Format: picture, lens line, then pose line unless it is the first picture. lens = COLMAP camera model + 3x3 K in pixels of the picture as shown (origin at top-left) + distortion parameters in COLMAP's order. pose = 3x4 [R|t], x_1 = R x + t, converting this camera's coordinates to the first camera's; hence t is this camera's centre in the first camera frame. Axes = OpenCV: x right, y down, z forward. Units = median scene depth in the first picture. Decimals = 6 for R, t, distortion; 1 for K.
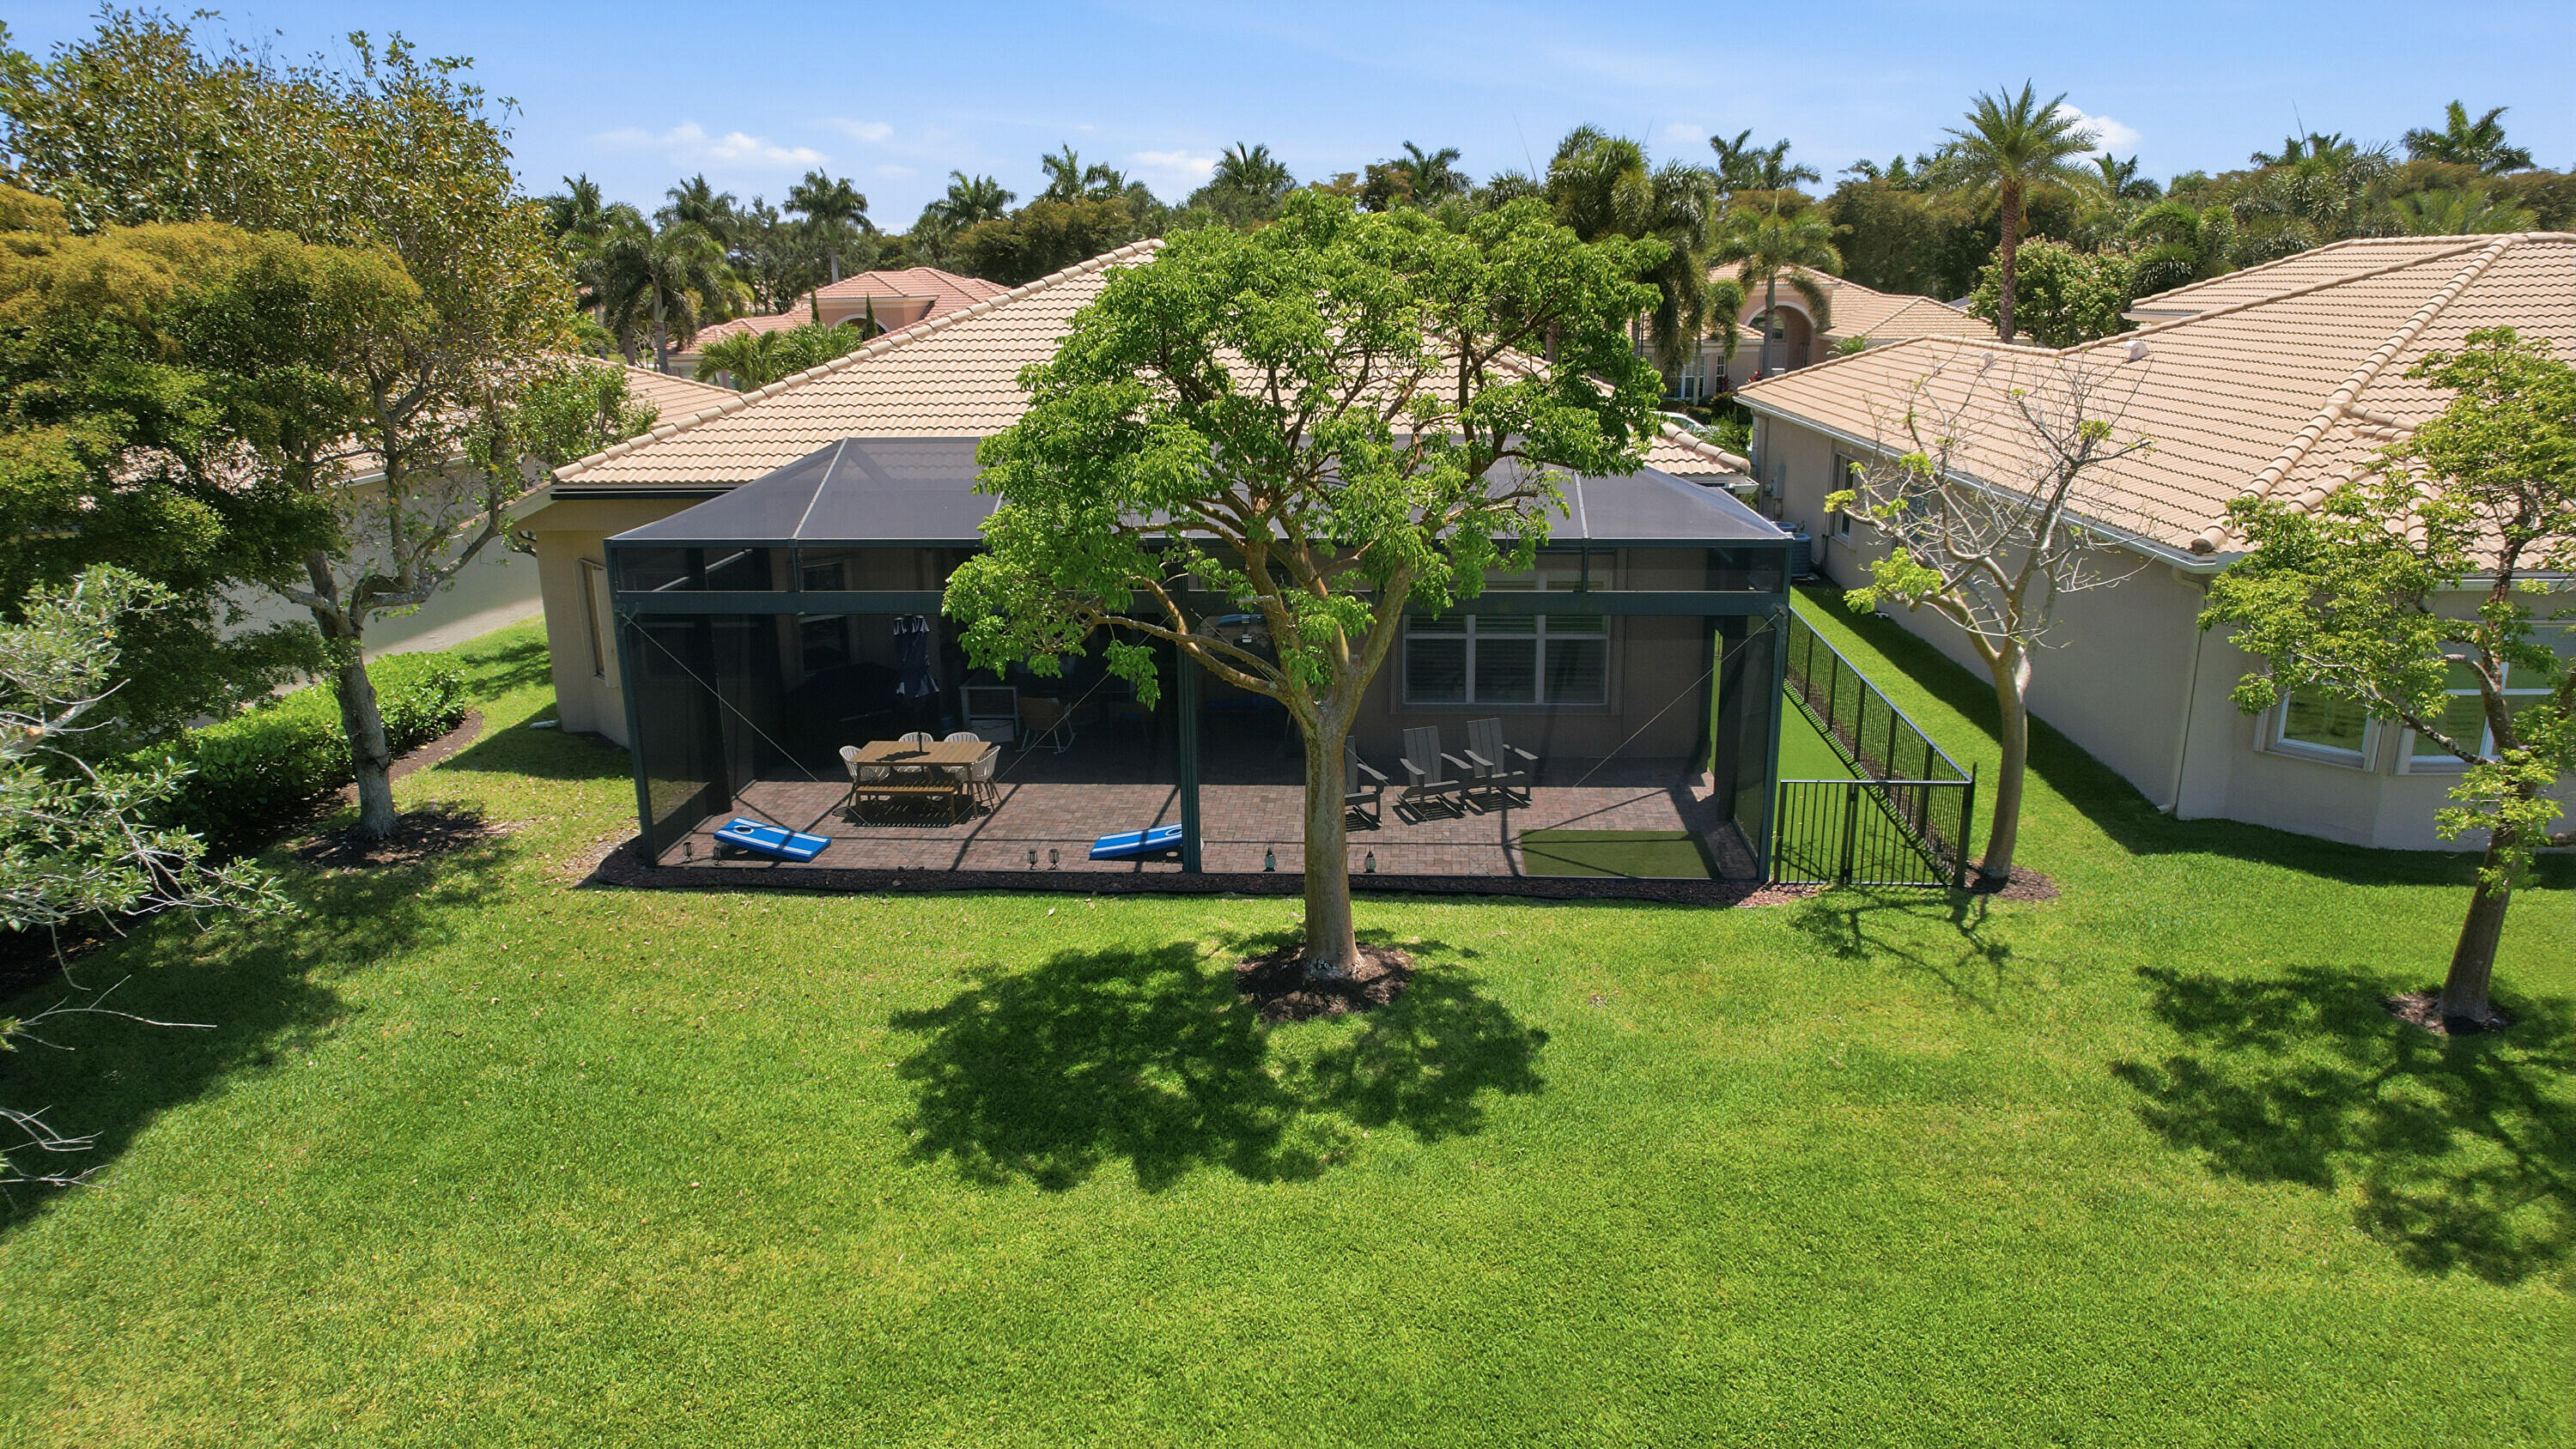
lens RADIAL K [[1651.0, 0, 1301.9], [0, 1651.0, 726.1], [0, 0, 1]] dist [-0.065516, 0.060163]
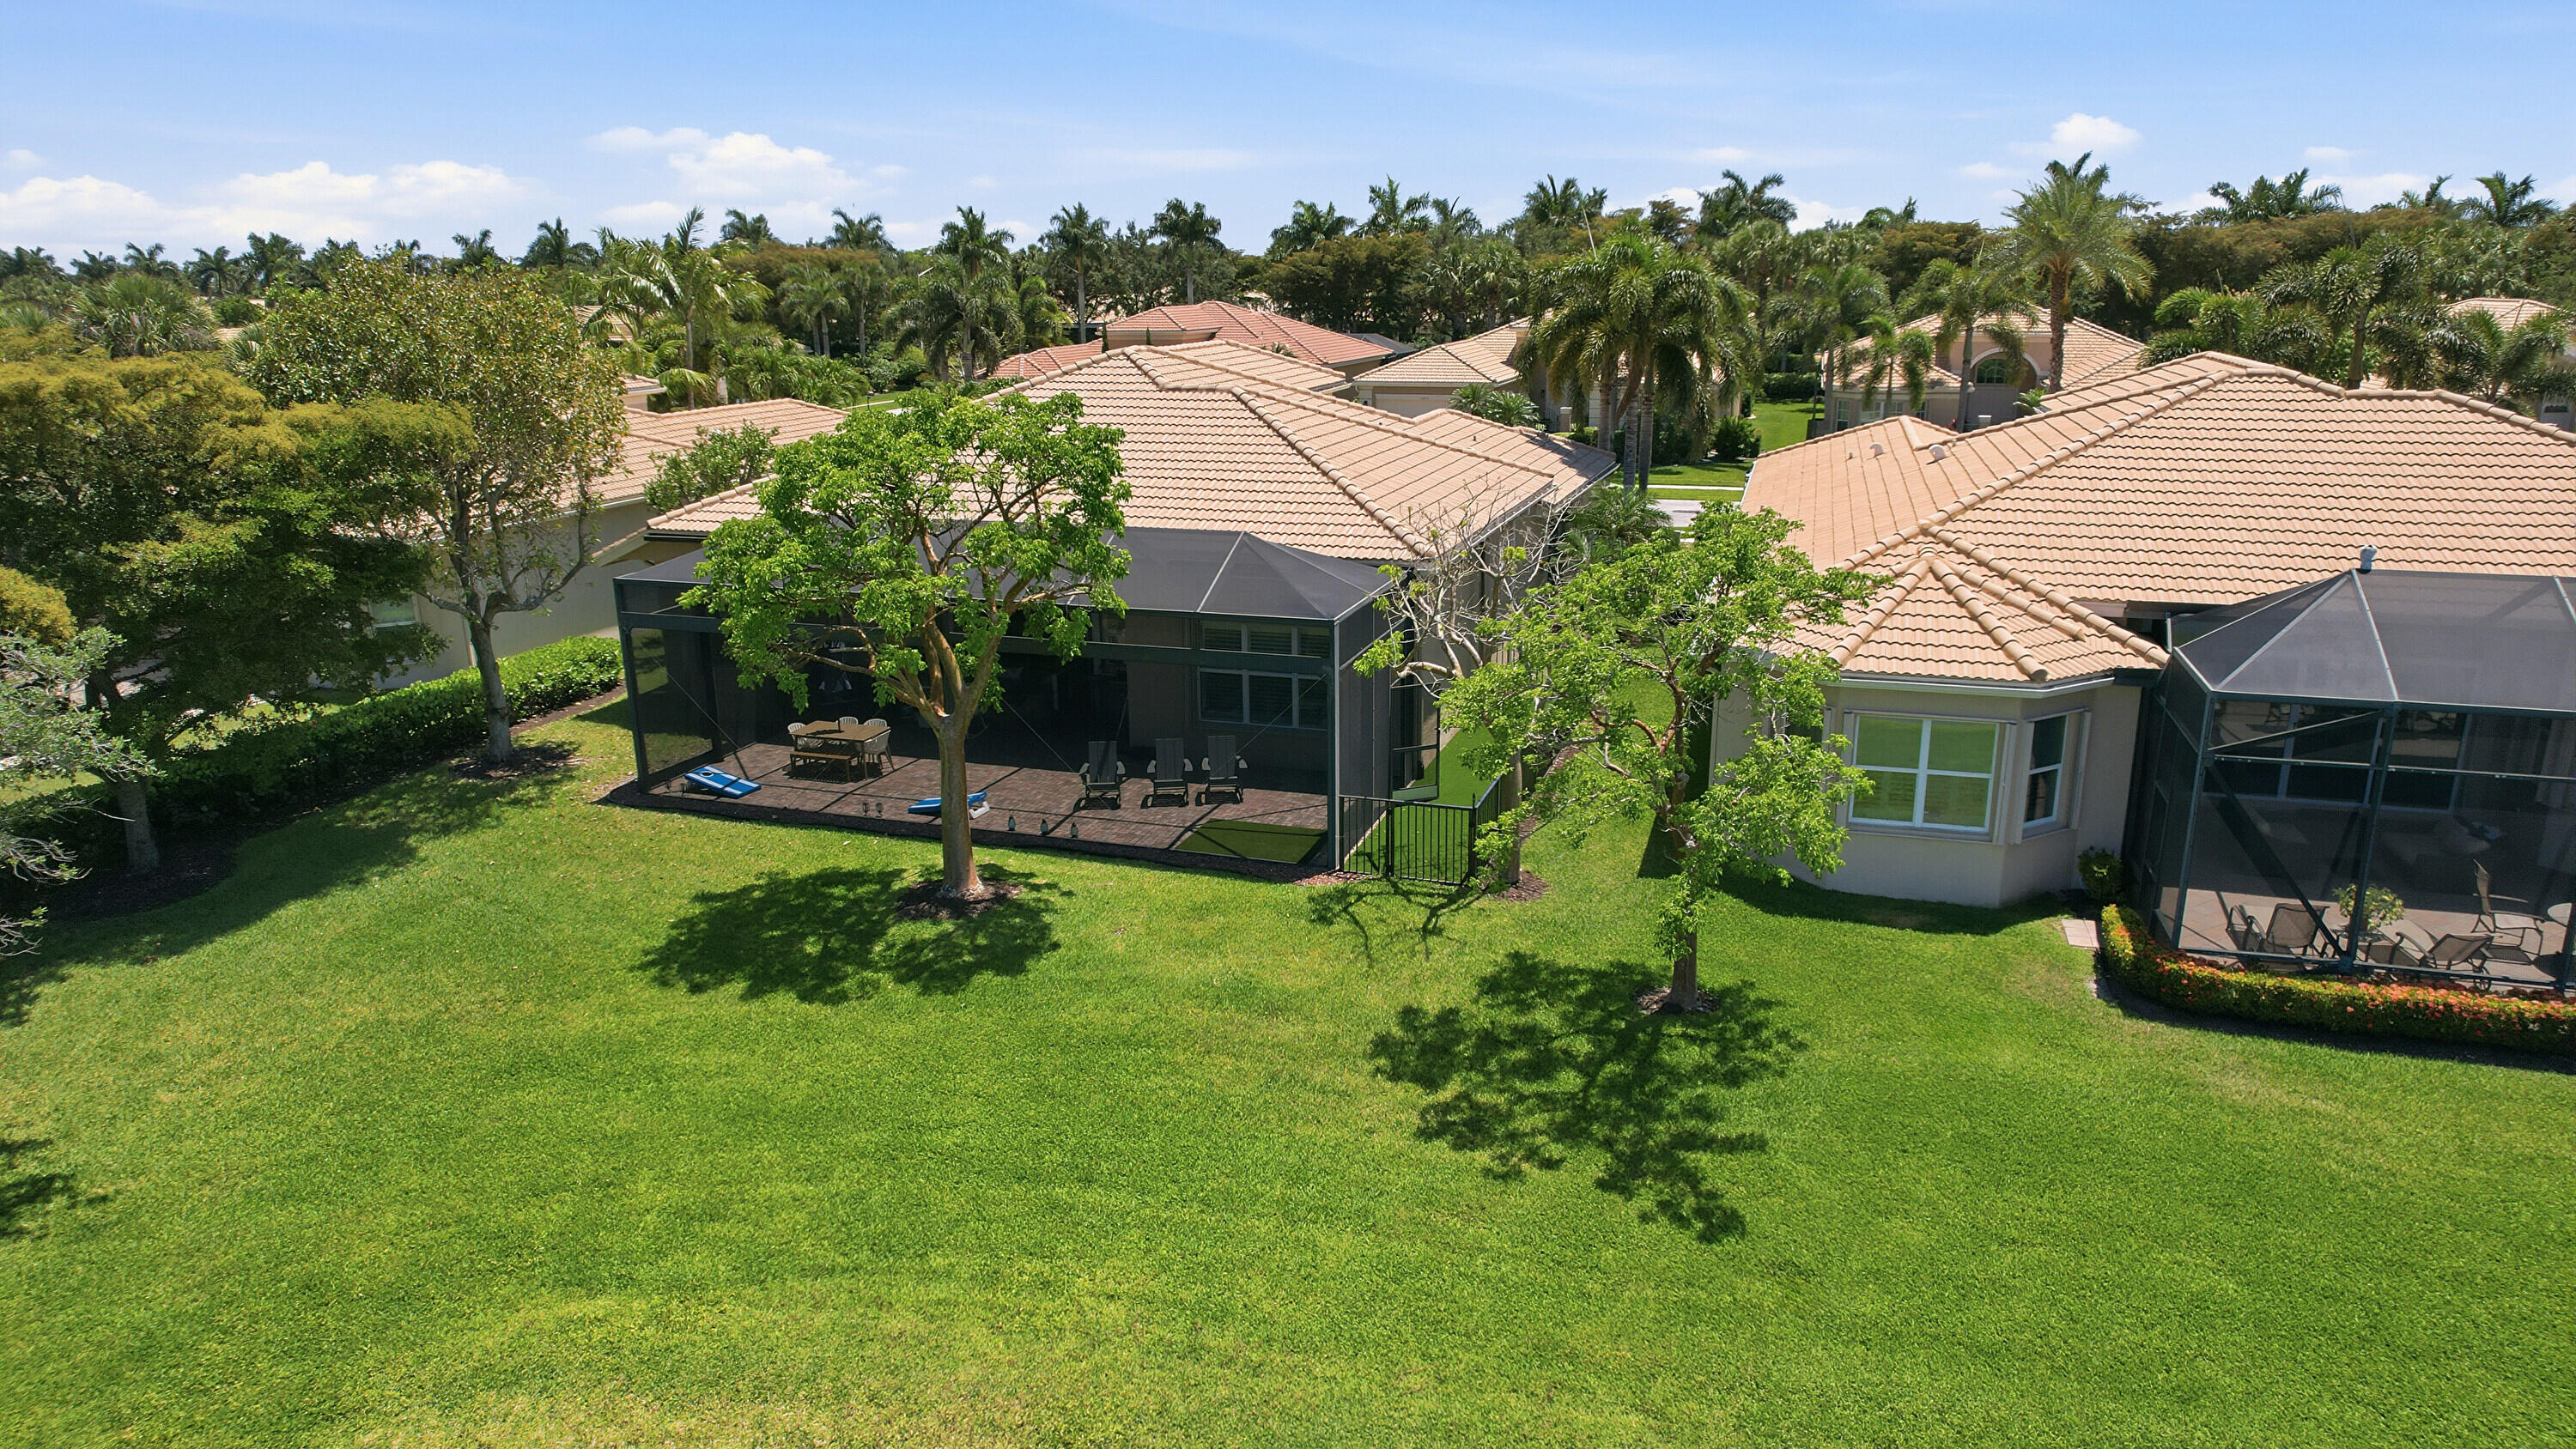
lens RADIAL K [[1651.0, 0, 1301.9], [0, 1651.0, 726.1], [0, 0, 1]] dist [-0.065516, 0.060163]
pose [[0.966192, 0.070068, -0.248118, 0.592975], [-0.069241, 0.997527, 0.012068, -0.038611], [0.248350, 0.005520, 0.968655, -0.333582]]
